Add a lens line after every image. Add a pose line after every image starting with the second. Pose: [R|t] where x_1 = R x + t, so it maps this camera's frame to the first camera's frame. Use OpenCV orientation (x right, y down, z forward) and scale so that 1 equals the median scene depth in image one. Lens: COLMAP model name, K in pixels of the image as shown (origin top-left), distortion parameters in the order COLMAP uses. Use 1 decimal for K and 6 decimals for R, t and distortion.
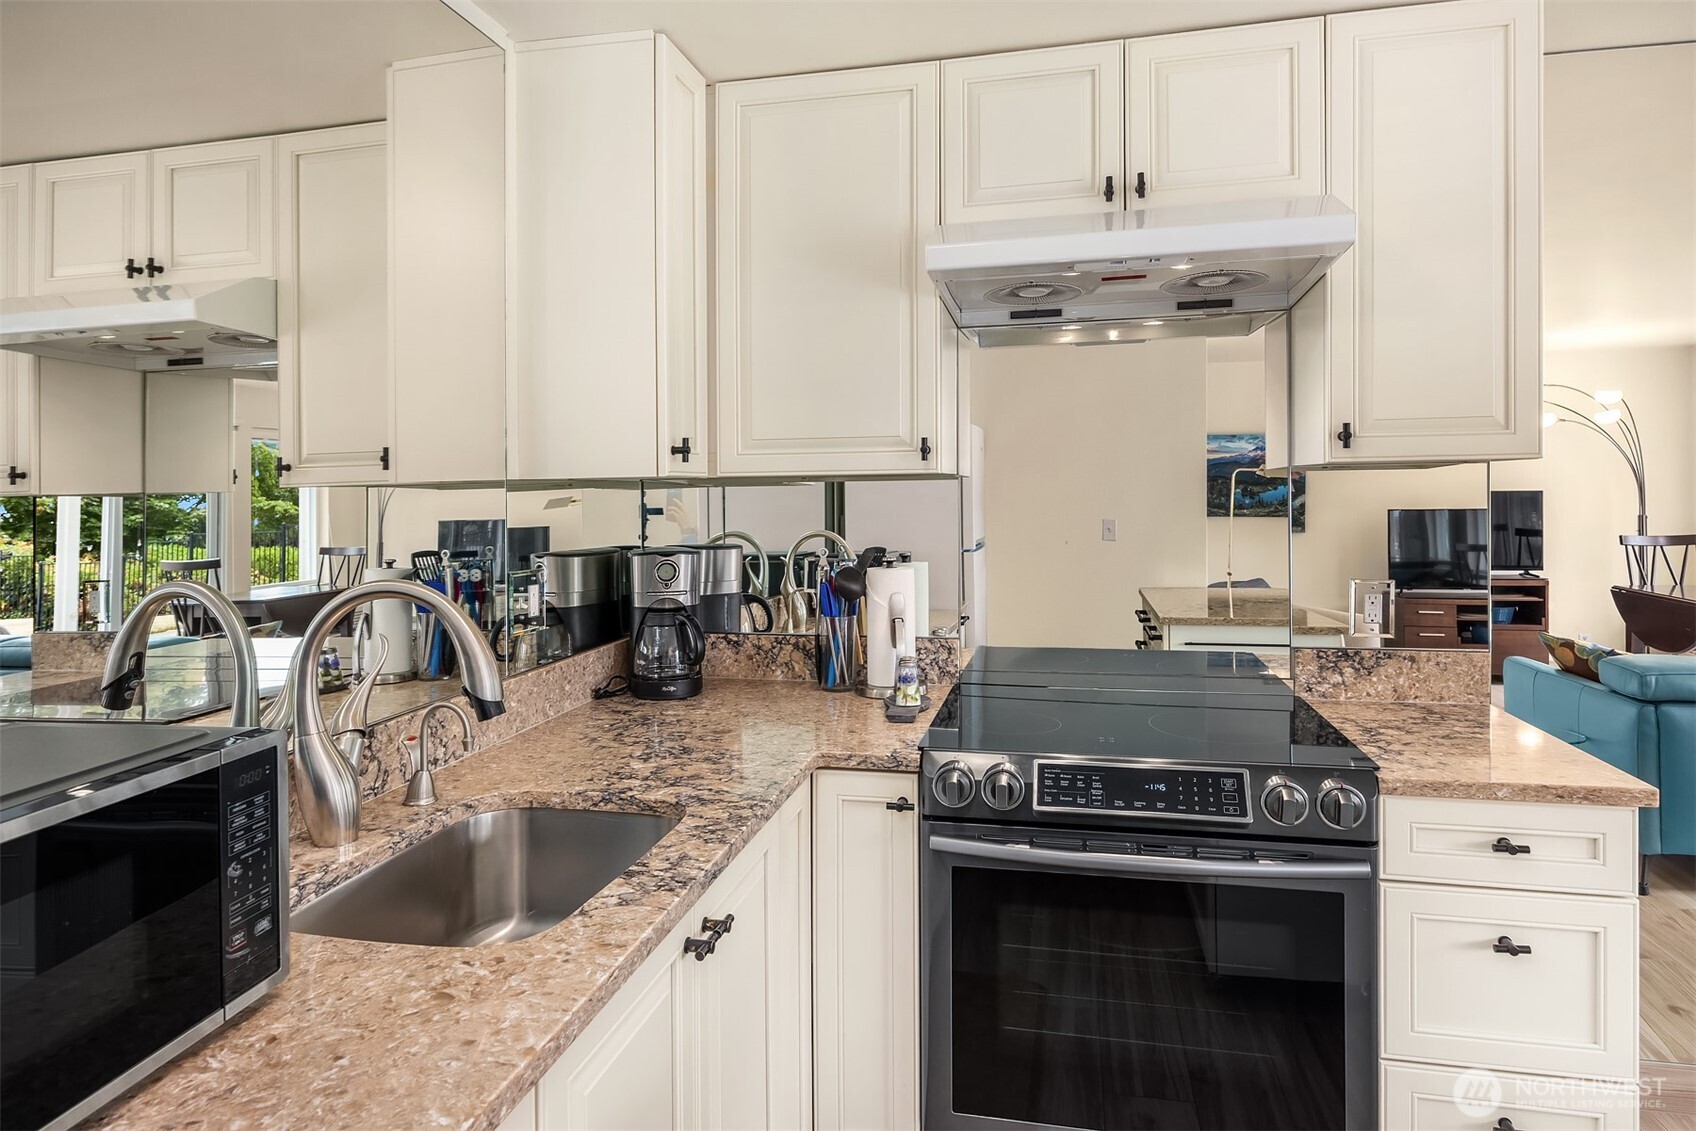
lens RADIAL K [[950.5, 0, 847.4], [0, 950.5, 499.6], [0, 0, 1]] dist [-0.005008, -0.001663]
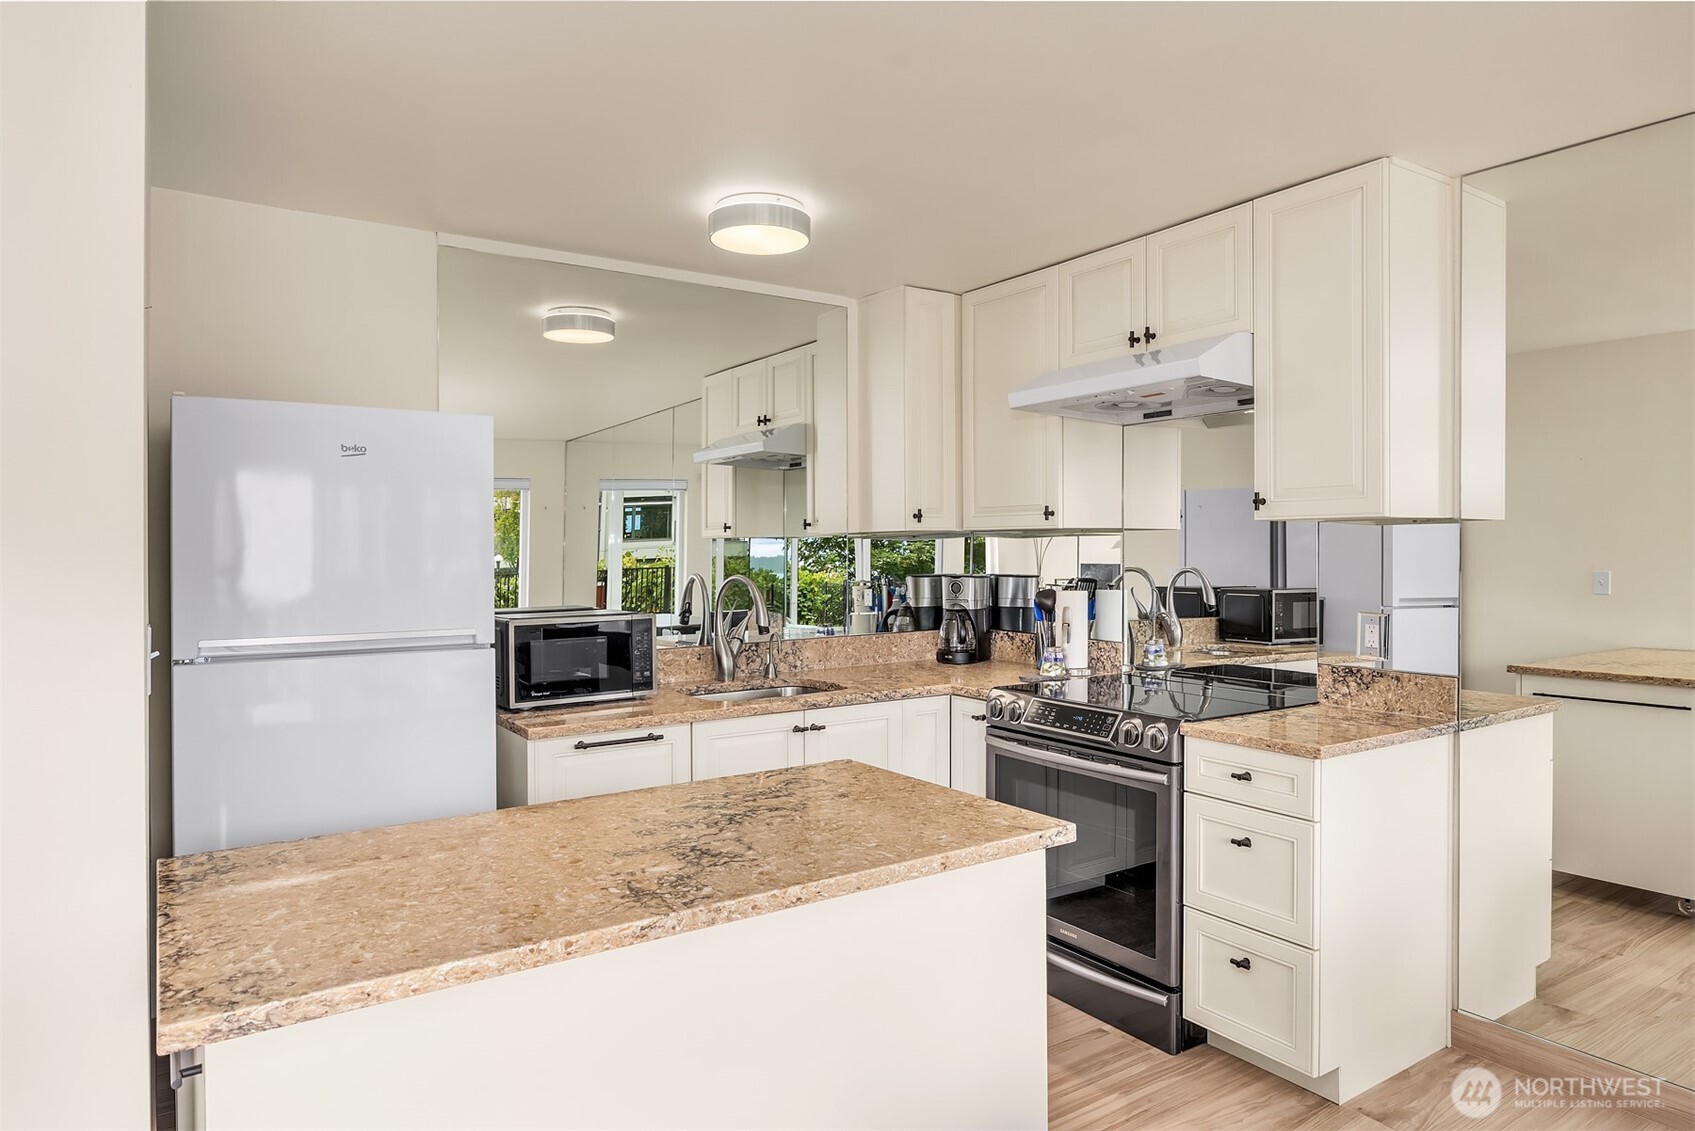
lens RADIAL K [[1009.6, 0, 847.5], [0, 1009.6, 565.5], [0, 0, 1]] dist [0.001158, 0.000069]
pose [[0.720267, 0.023950, -0.693284, 1.009682], [-0.011543, 0.999679, 0.022543, 0.000327], [0.693601, -0.008235, 0.720312, -0.445541]]
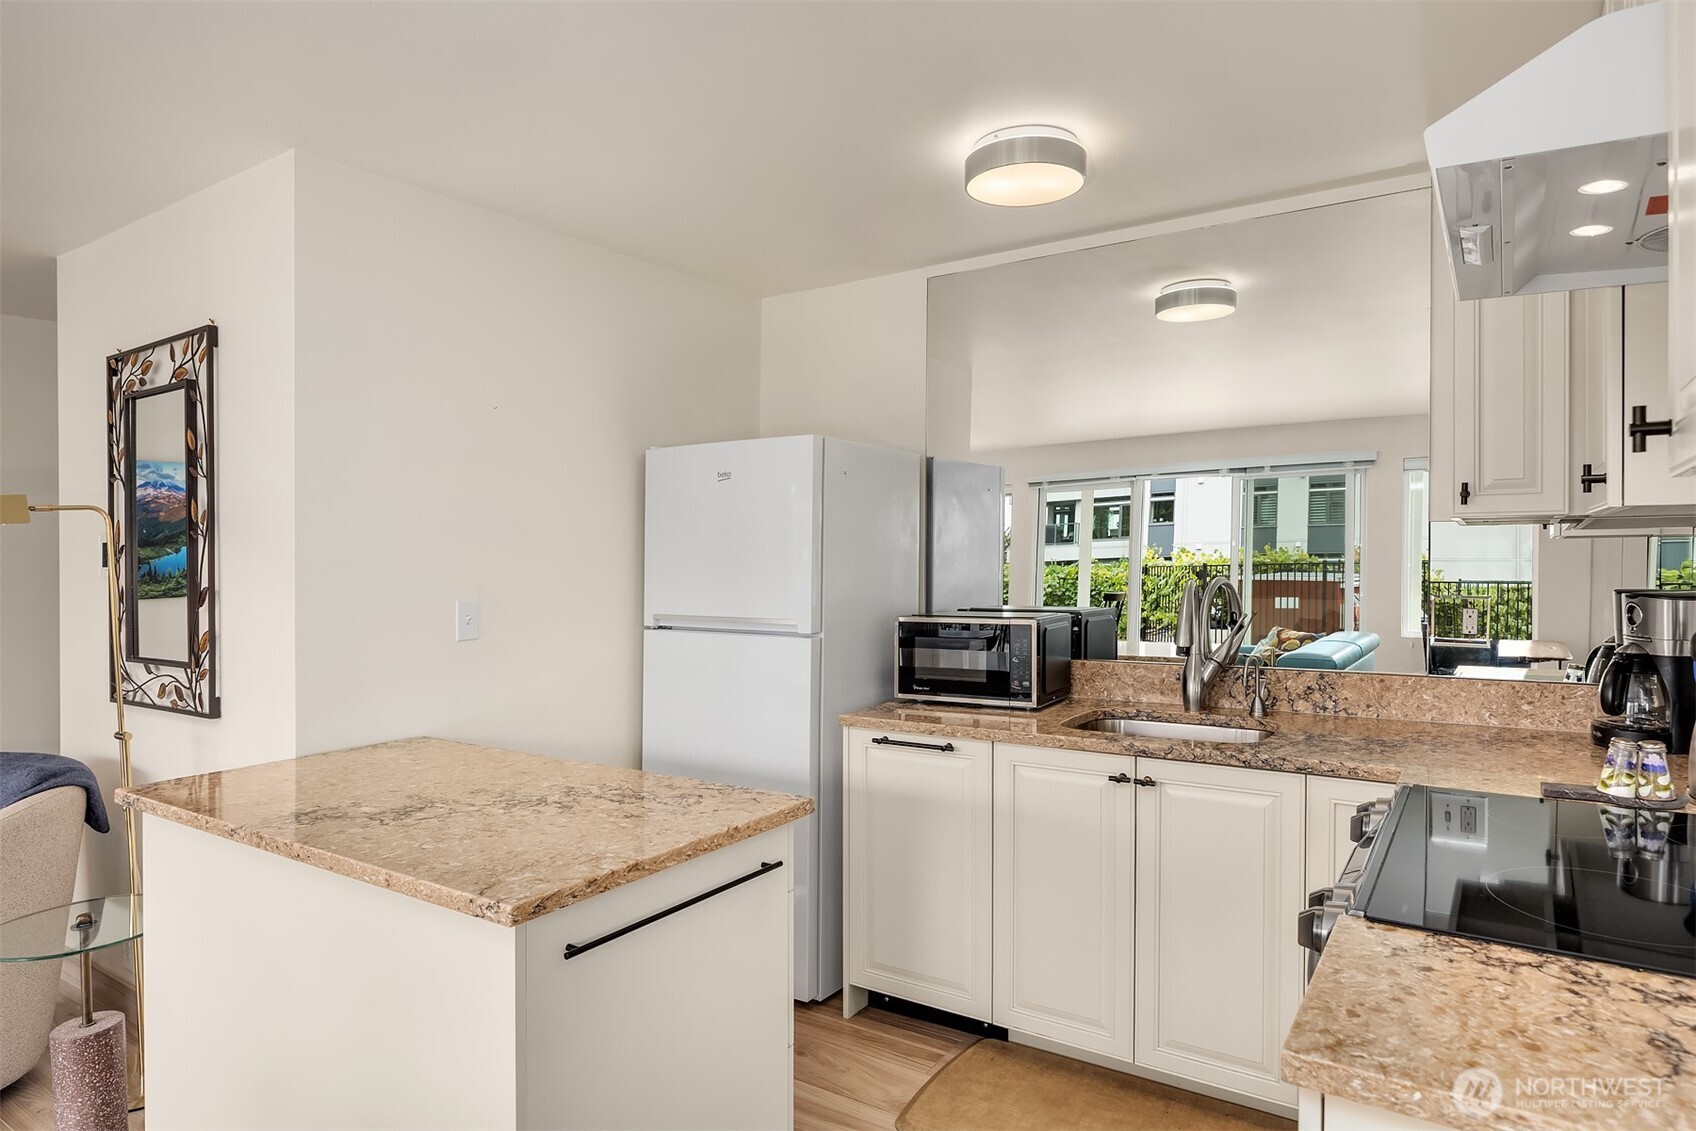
lens RADIAL K [[949.6, 0, 848.0], [0, 949.6, 565.5], [0, 0, 1]] dist [-0.006155, -0.000331]
pose [[-0.338213, 0.033052, -0.940489, 1.070985], [0.008378, 0.999449, 0.032111, -0.009565], [0.941032, 0.002981, -0.338304, 0.672204]]
